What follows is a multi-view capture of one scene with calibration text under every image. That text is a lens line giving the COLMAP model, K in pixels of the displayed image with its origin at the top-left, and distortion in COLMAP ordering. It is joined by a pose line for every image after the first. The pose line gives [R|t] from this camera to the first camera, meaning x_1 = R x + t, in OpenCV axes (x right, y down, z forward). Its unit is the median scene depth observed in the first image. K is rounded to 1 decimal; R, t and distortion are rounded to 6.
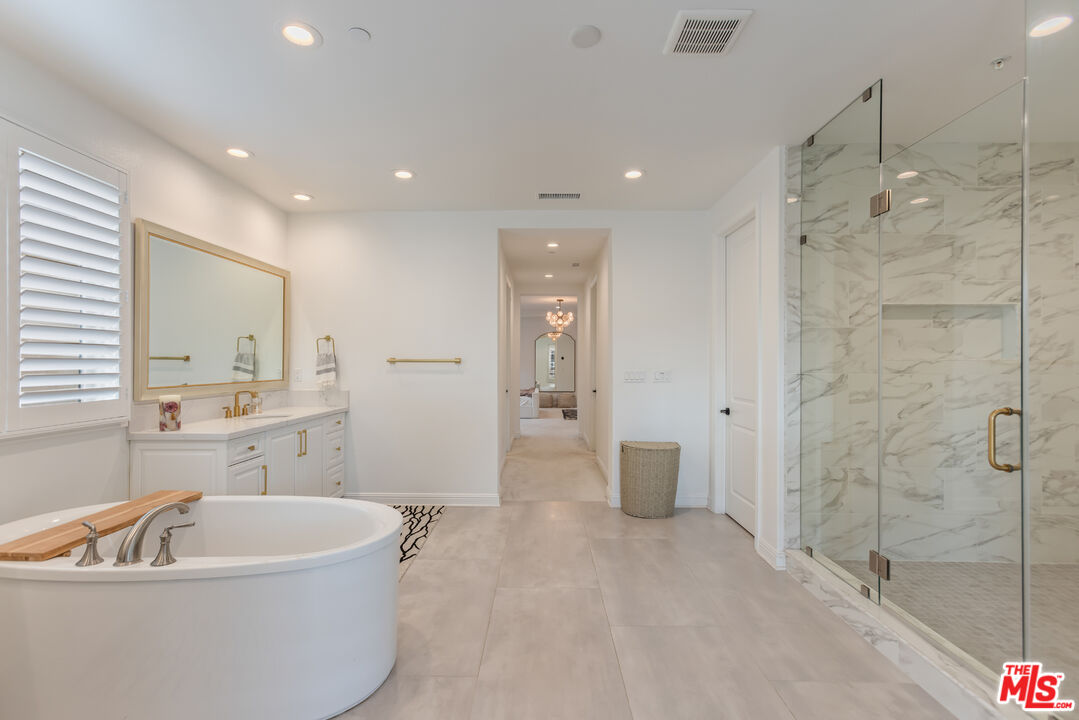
lens RADIAL K [[526.5, 0, 539.8], [0, 526.5, 361.1], [0, 0, 1]] dist [-0.000539, 0.000023]
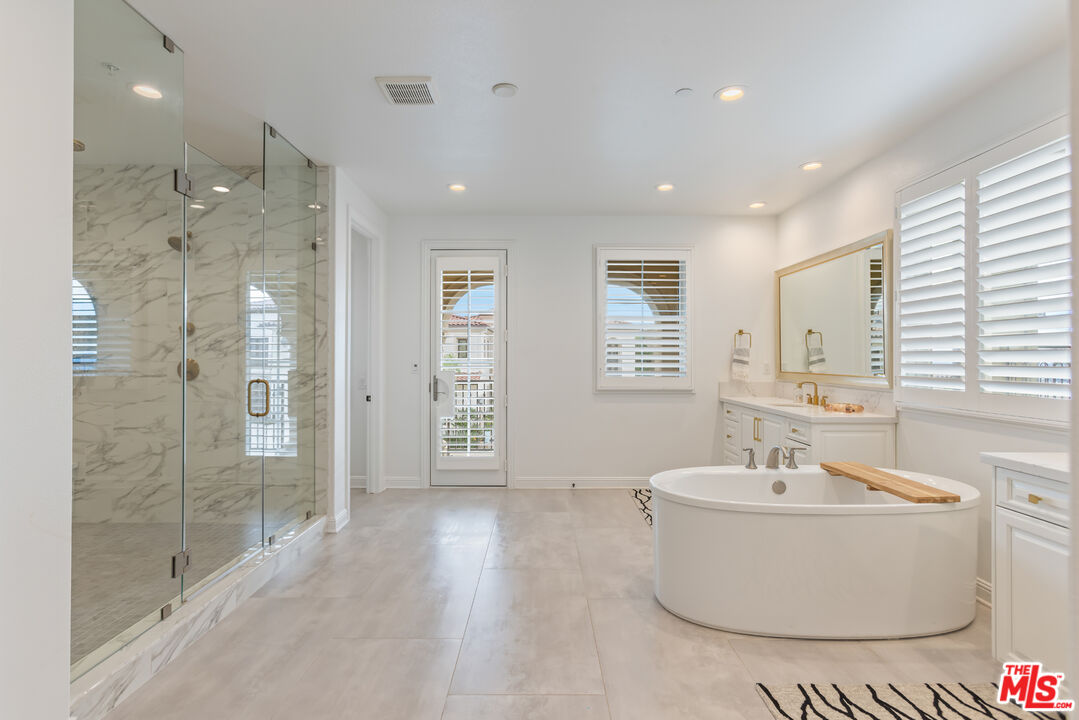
lens RADIAL K [[526.5, 0, 539.1], [0, 526.5, 359.3], [0, 0, 1]] dist [-0.000539, 0.000023]
pose [[-0.999900, -0.009632, -0.010398, 0.016961], [-0.009555, 0.999927, -0.007373, 0.023645], [0.010468, -0.007273, -0.999919, 2.070712]]
